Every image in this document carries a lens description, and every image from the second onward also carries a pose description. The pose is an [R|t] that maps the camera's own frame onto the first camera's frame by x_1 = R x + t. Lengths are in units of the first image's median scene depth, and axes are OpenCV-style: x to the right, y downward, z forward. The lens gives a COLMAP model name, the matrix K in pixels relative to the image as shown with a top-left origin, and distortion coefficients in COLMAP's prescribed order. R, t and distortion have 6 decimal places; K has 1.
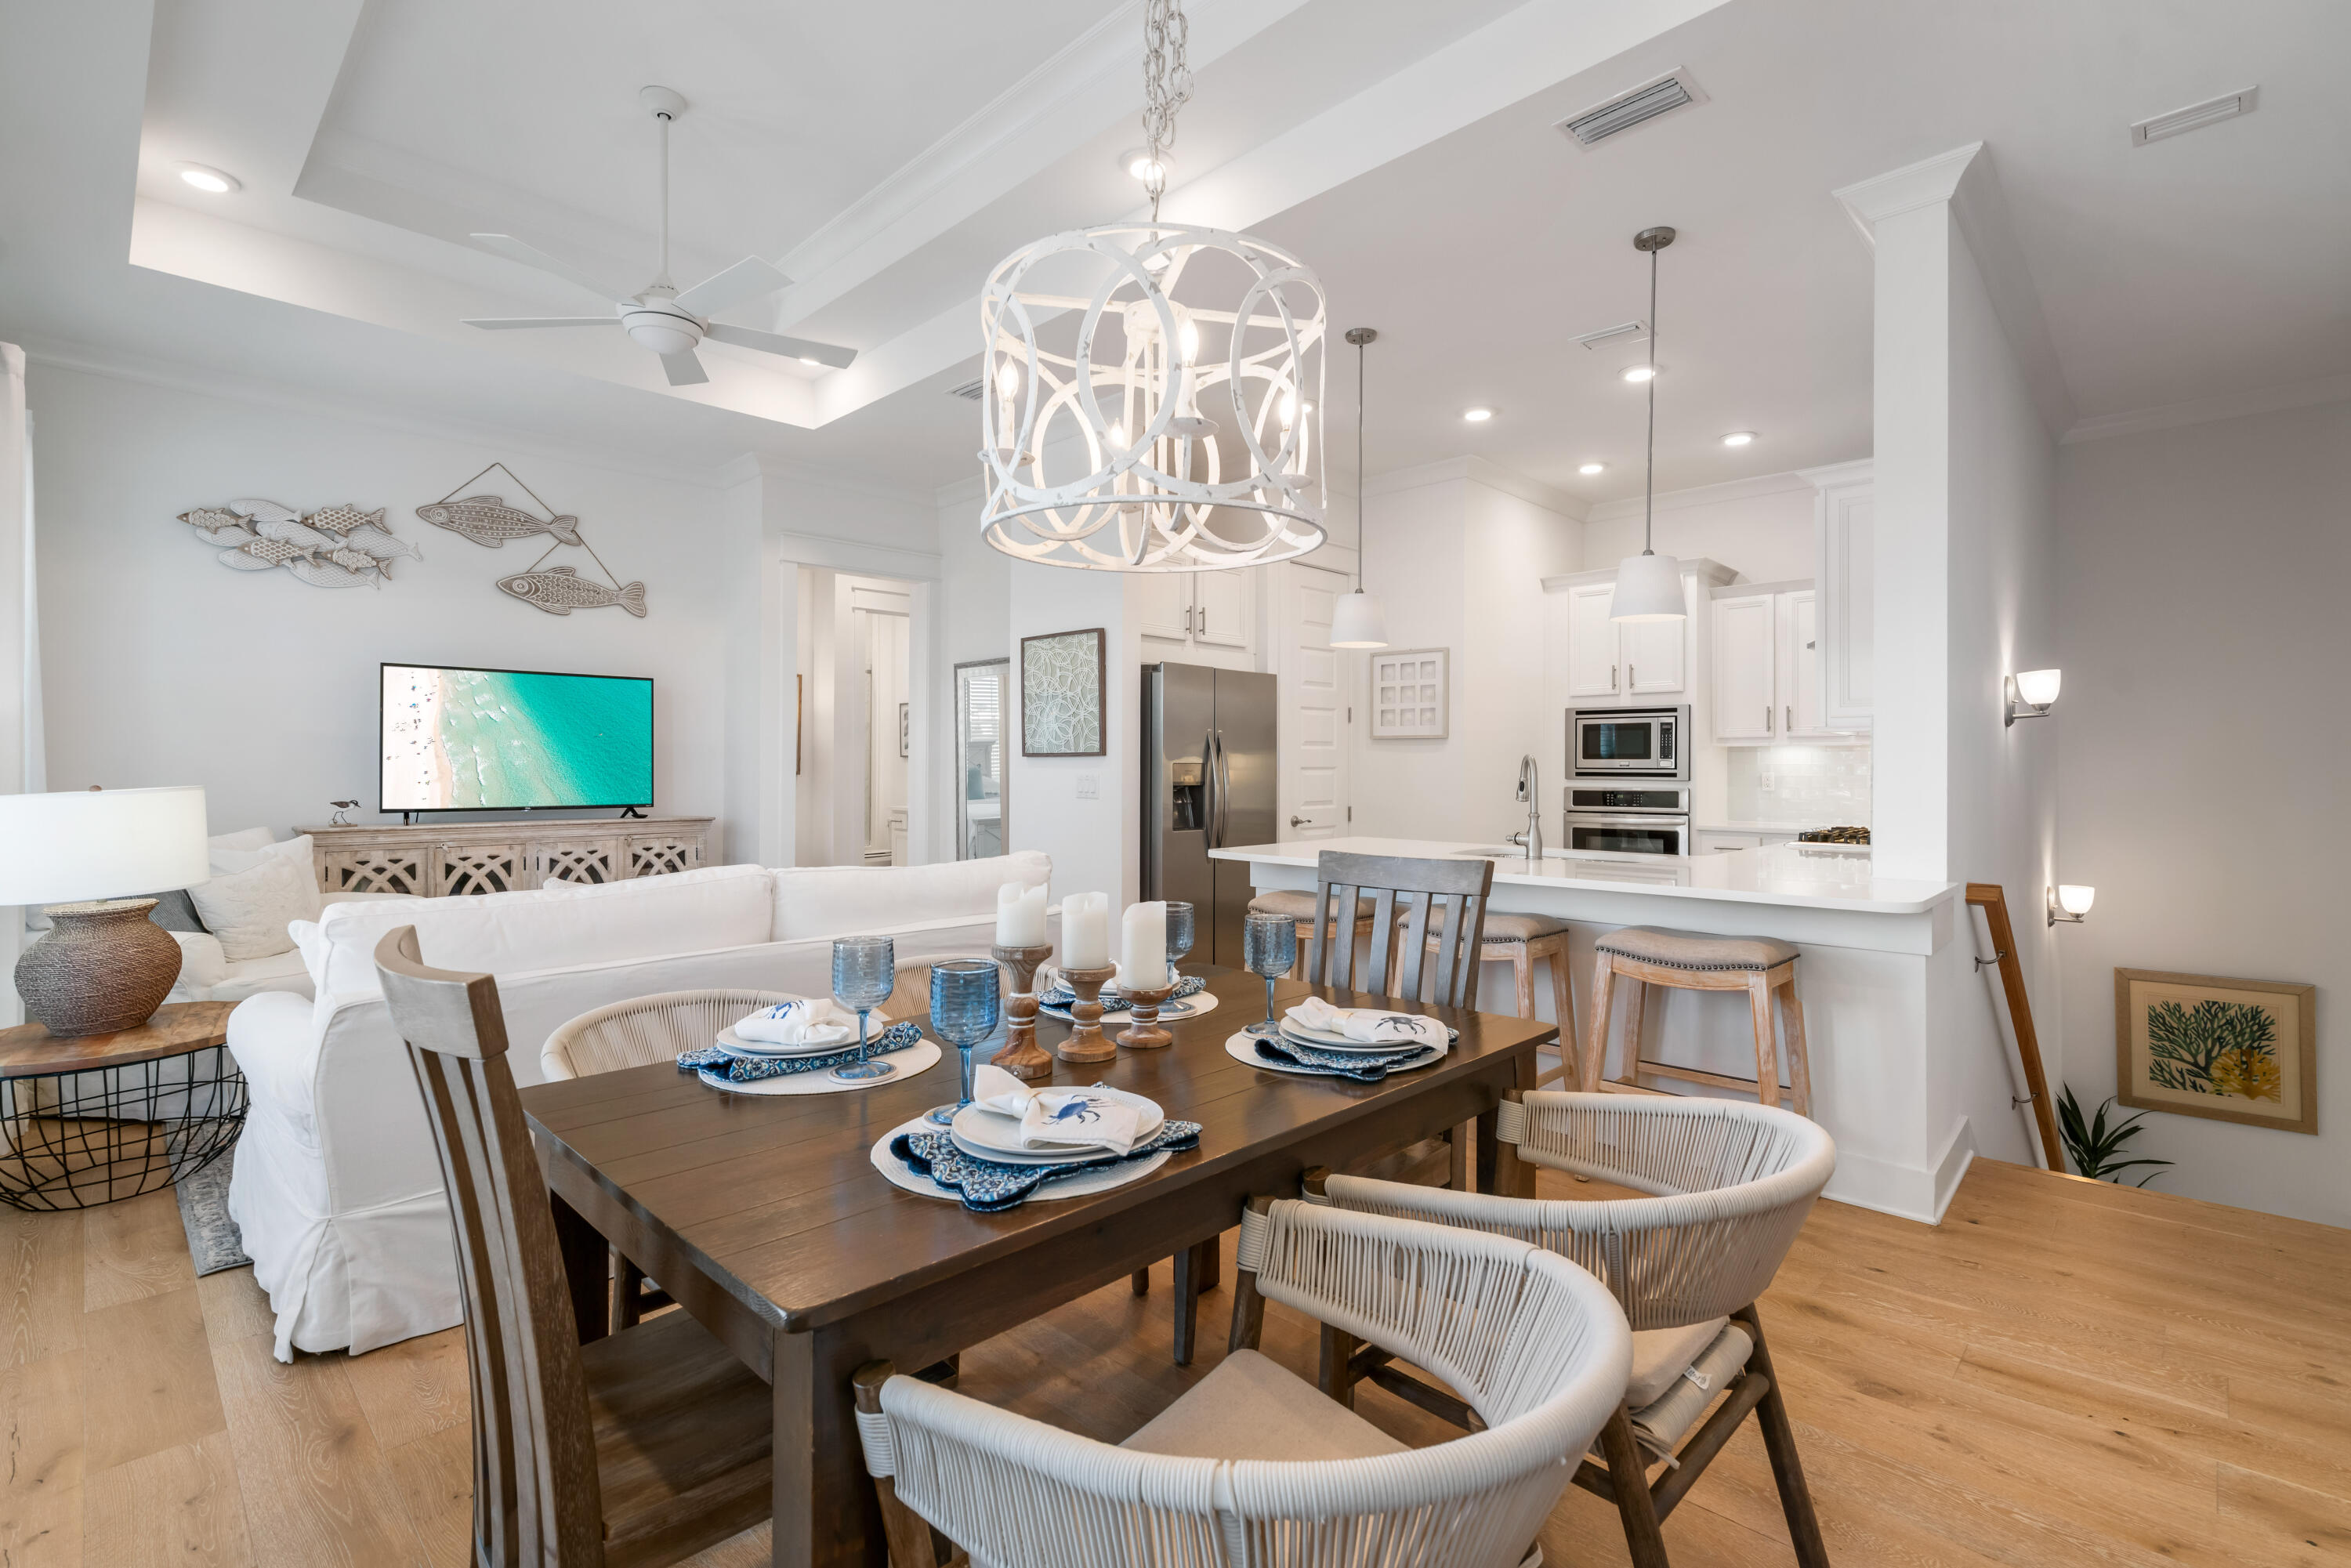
lens RADIAL K [[1078.1, 0, 1152.0], [0, 1078.1, 763.4], [0, 0, 1]] dist [-0.000306, 0.000018]
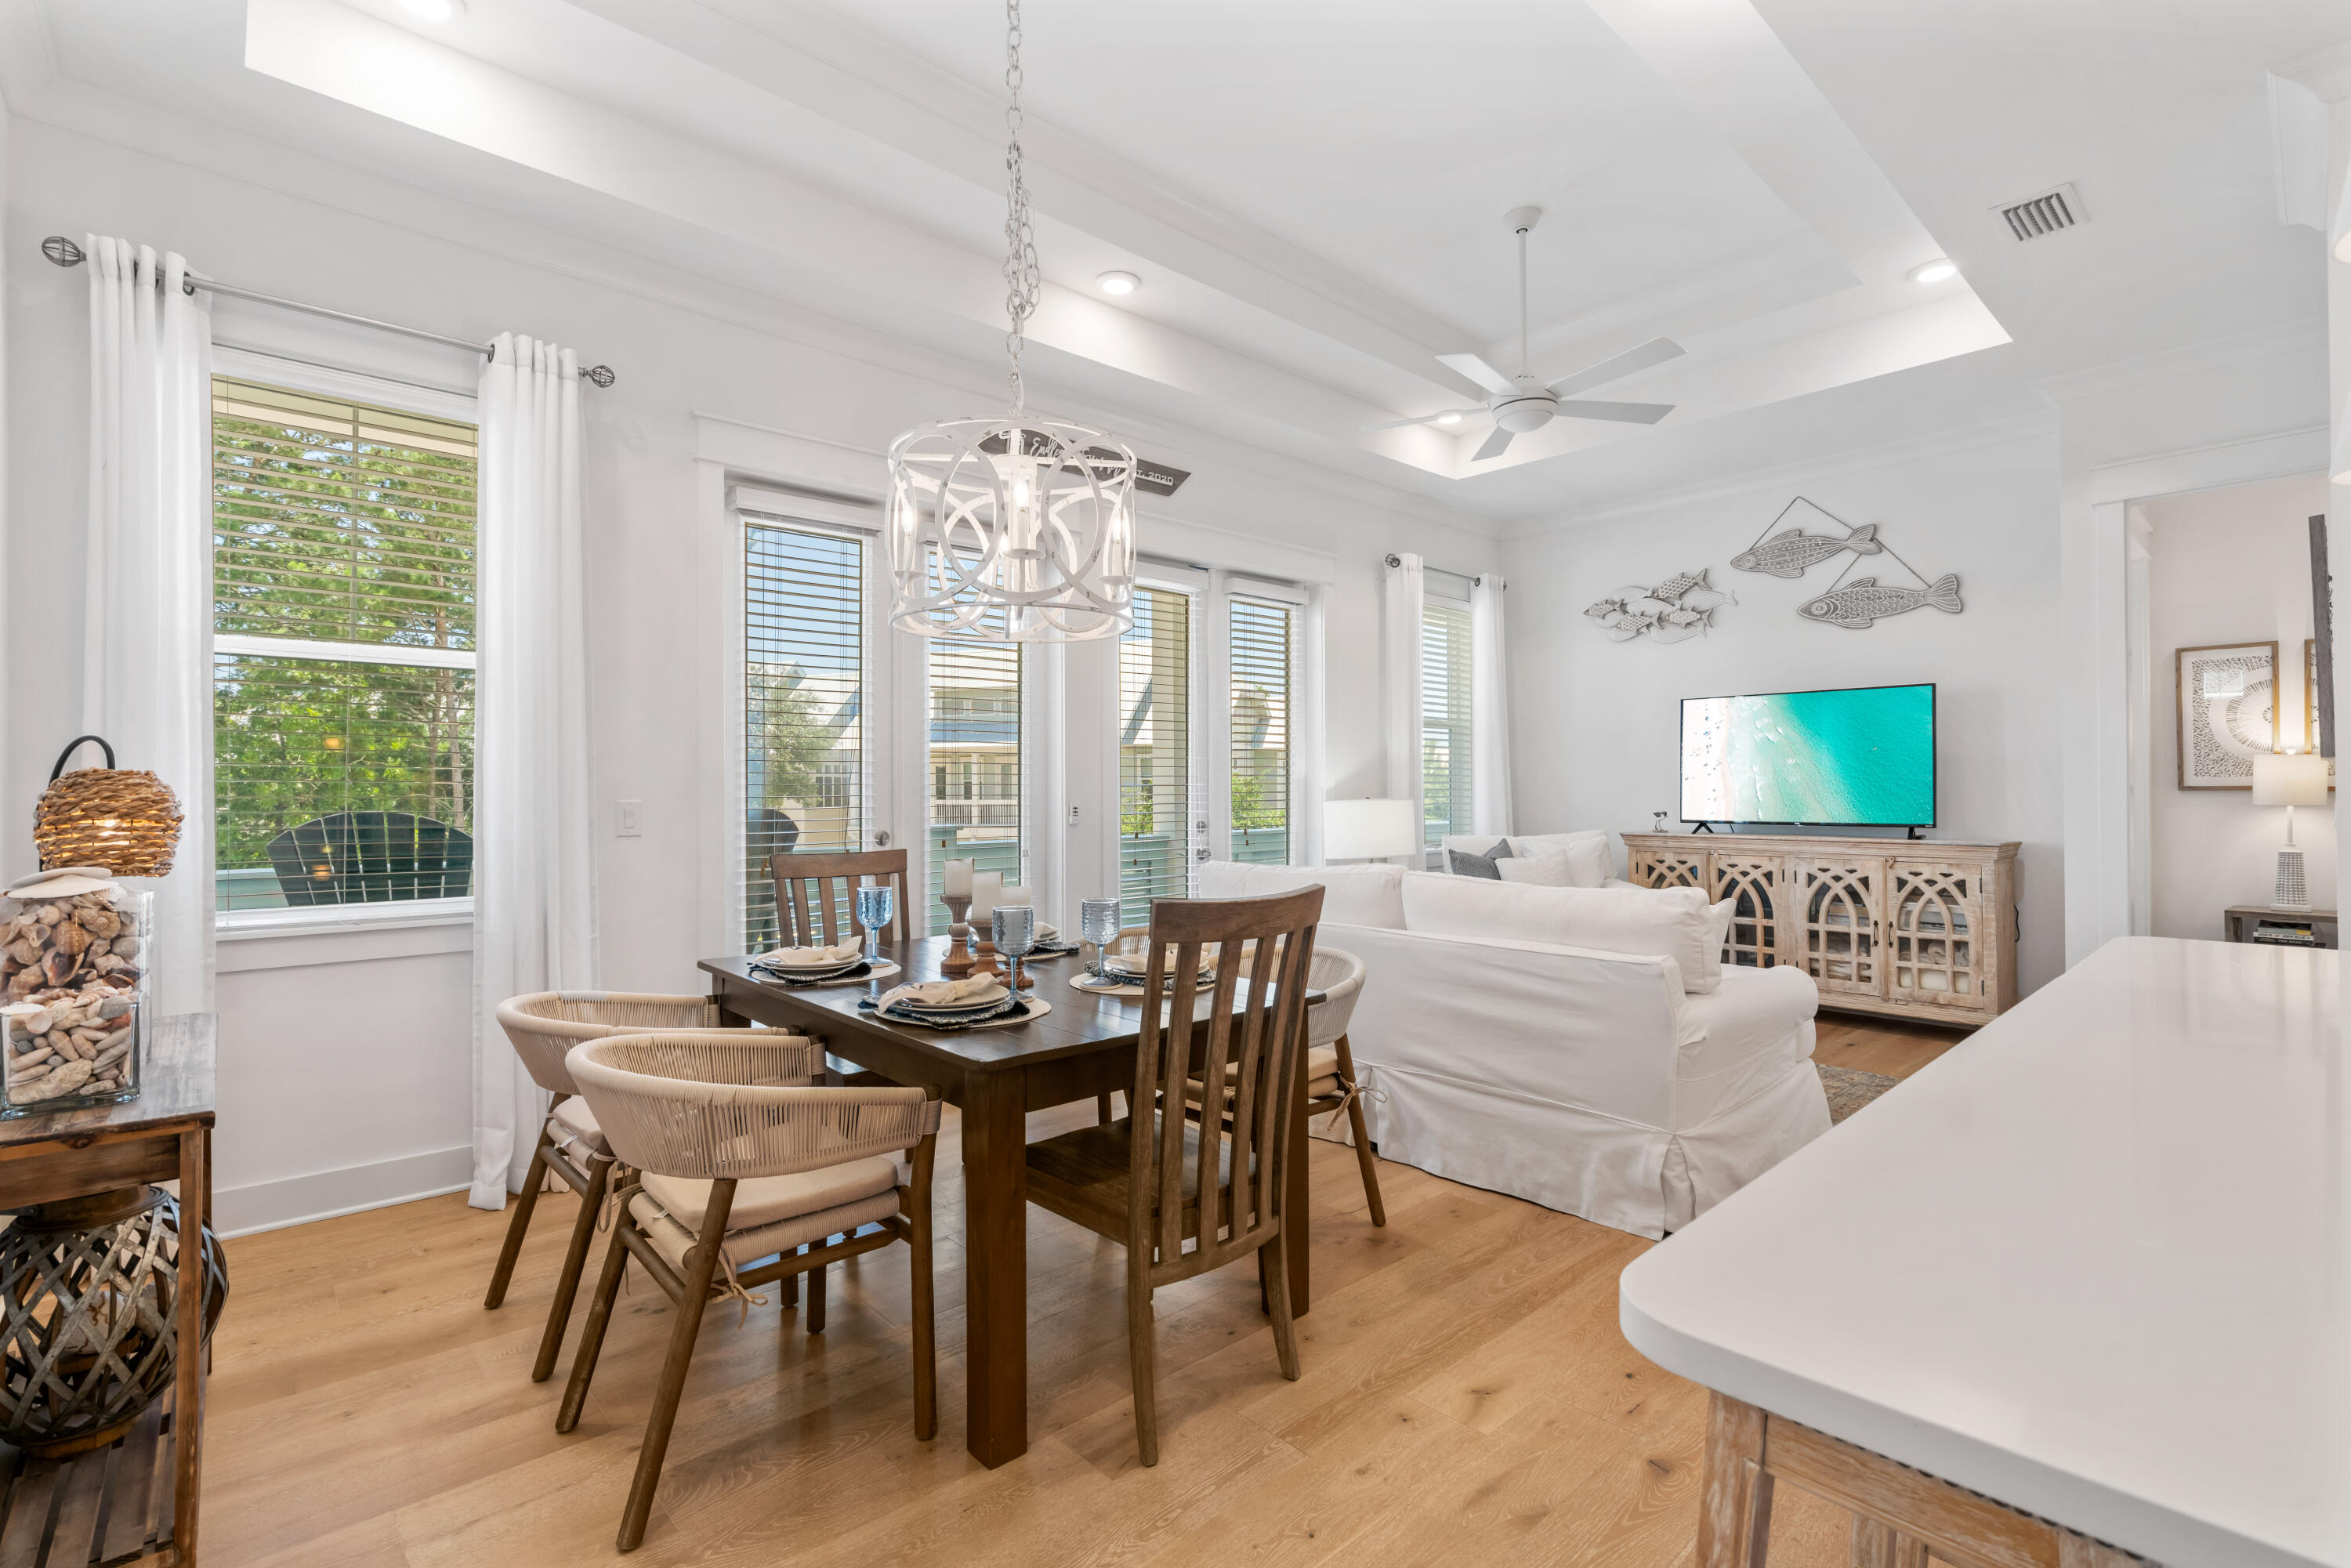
lens RADIAL K [[1077.8, 0, 1162.8], [0, 1077.8, 776.2], [0, 0, 1]] dist [0.000699, 0.000501]
pose [[-0.054978, -0.011307, -0.998424, 0.509807], [0.011268, 0.999865, -0.011944, 0.001465], [0.998424, -0.011906, -0.054844, 0.457211]]
